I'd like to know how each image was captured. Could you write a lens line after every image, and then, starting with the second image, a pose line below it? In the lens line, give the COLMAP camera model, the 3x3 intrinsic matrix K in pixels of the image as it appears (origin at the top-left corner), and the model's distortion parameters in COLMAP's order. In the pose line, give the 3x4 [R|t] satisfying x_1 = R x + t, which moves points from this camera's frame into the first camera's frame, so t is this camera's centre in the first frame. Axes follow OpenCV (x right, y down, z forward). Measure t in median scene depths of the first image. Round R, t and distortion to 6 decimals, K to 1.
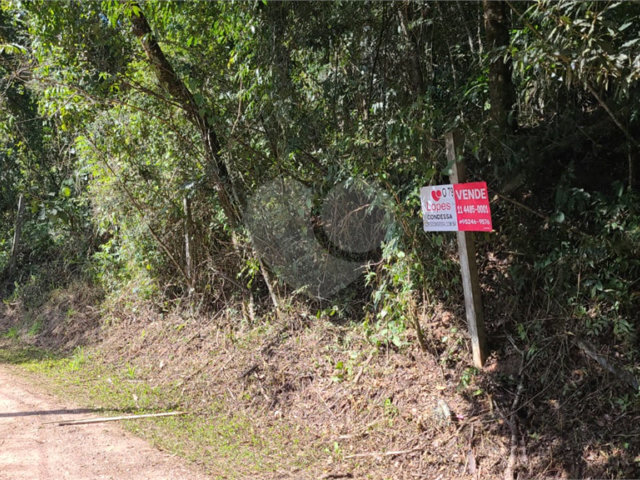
lens RADIAL K [[486.7, 0, 320.0], [0, 486.7, 240.0], [0, 0, 1]] dist [0.004392, -0.007059]
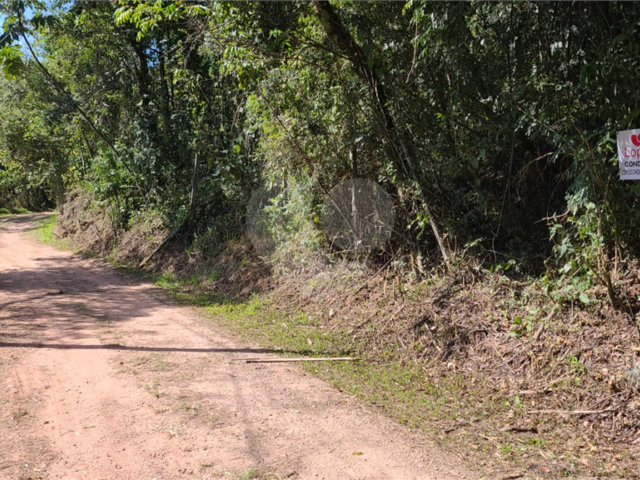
lens RADIAL K [[486.7, 0, 320.0], [0, 486.7, 240.0], [0, 0, 1]] dist [0.004392, -0.007059]
pose [[0.979345, 0.012772, -0.201792, -0.143115], [0.001242, 0.997604, 0.069170, 0.028624], [0.202191, -0.067992, 0.976983, -0.014497]]
